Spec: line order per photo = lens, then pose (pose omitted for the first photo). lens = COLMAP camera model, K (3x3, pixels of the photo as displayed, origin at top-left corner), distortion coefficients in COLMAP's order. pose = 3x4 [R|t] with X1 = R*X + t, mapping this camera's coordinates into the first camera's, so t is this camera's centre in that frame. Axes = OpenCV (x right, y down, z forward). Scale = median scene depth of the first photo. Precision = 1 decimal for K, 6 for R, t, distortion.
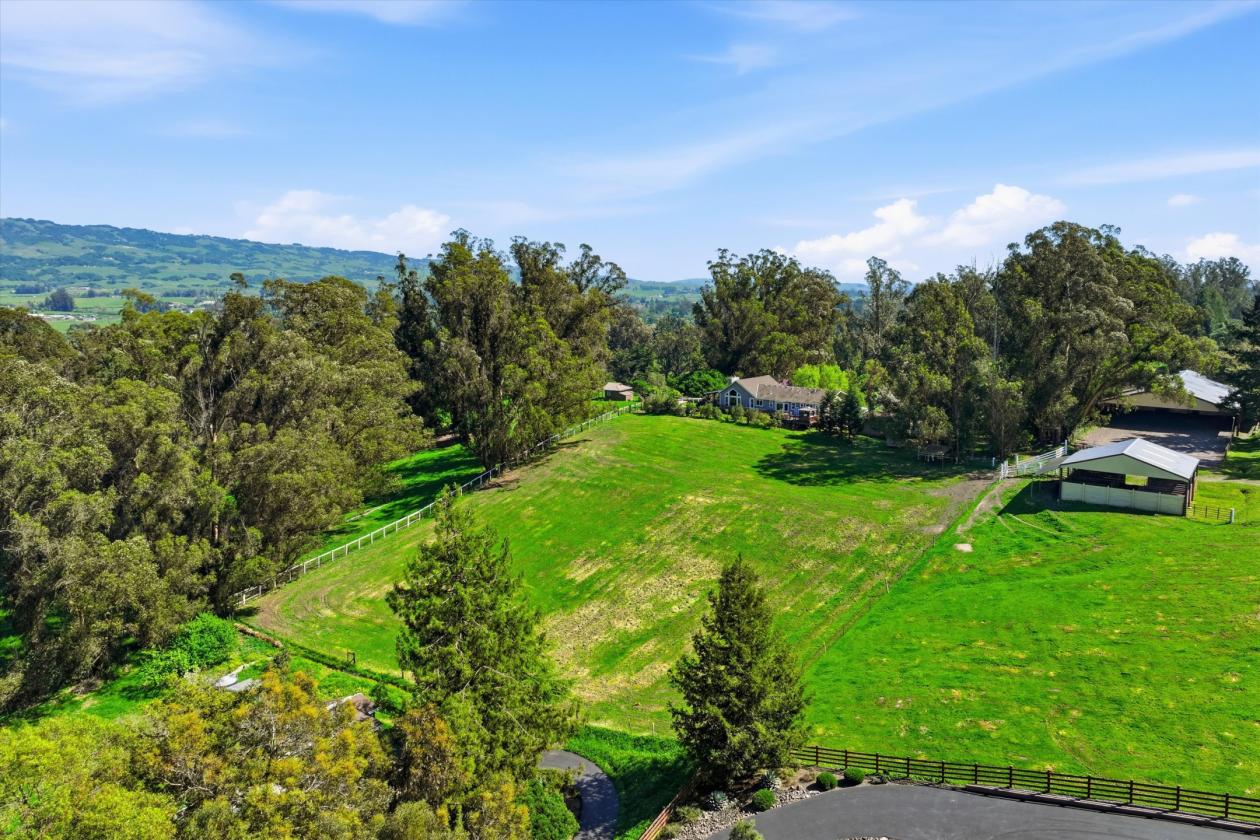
lens RADIAL K [[884.5, 0, 634.3], [0, 884.5, 380.0], [0, 0, 1]] dist [0.004040, 0.001951]
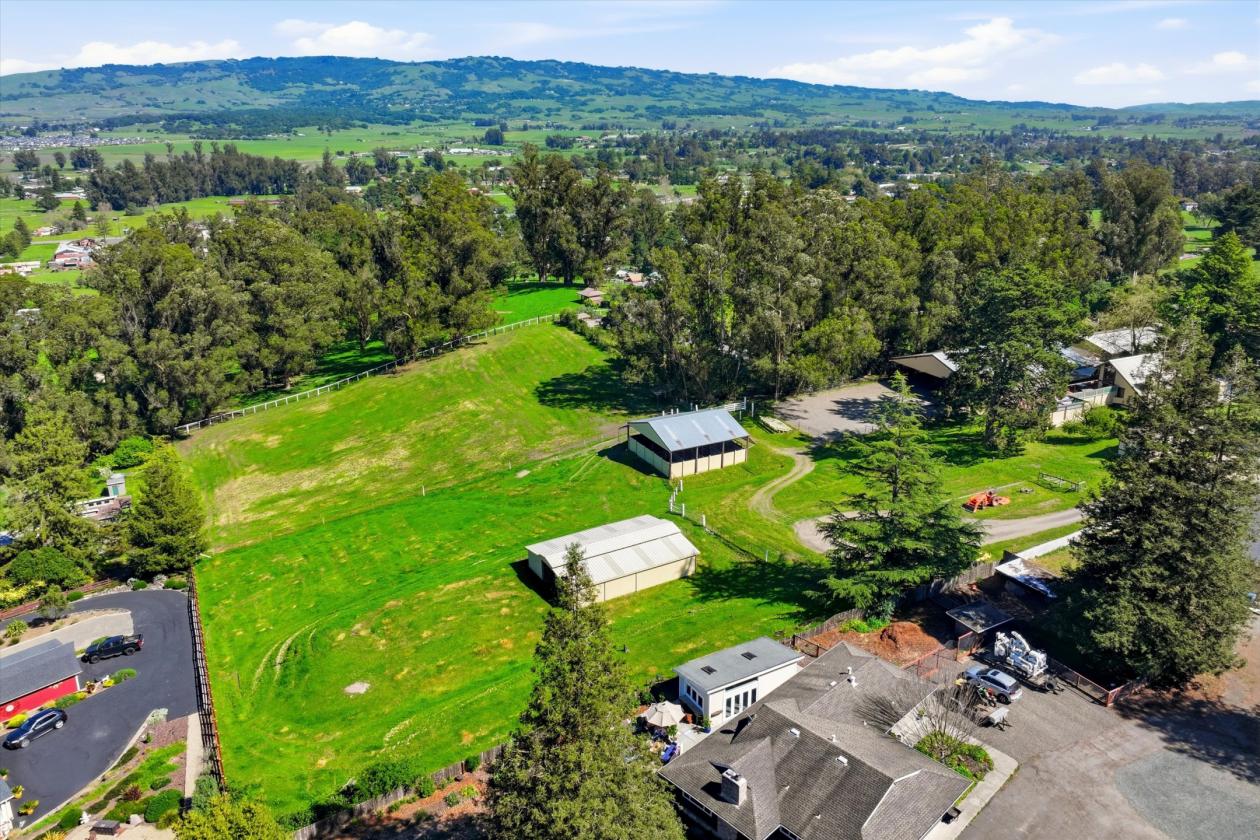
lens RADIAL K [[884.5, 0, 633.5], [0, 884.5, 365.1], [0, 0, 1]] dist [0.004040, 0.001951]
pose [[0.898157, 0.117386, -0.423714, 0.879440], [-0.043151, 0.982583, 0.180746, -0.181937], [0.437551, -0.144054, 0.887579, -0.075727]]
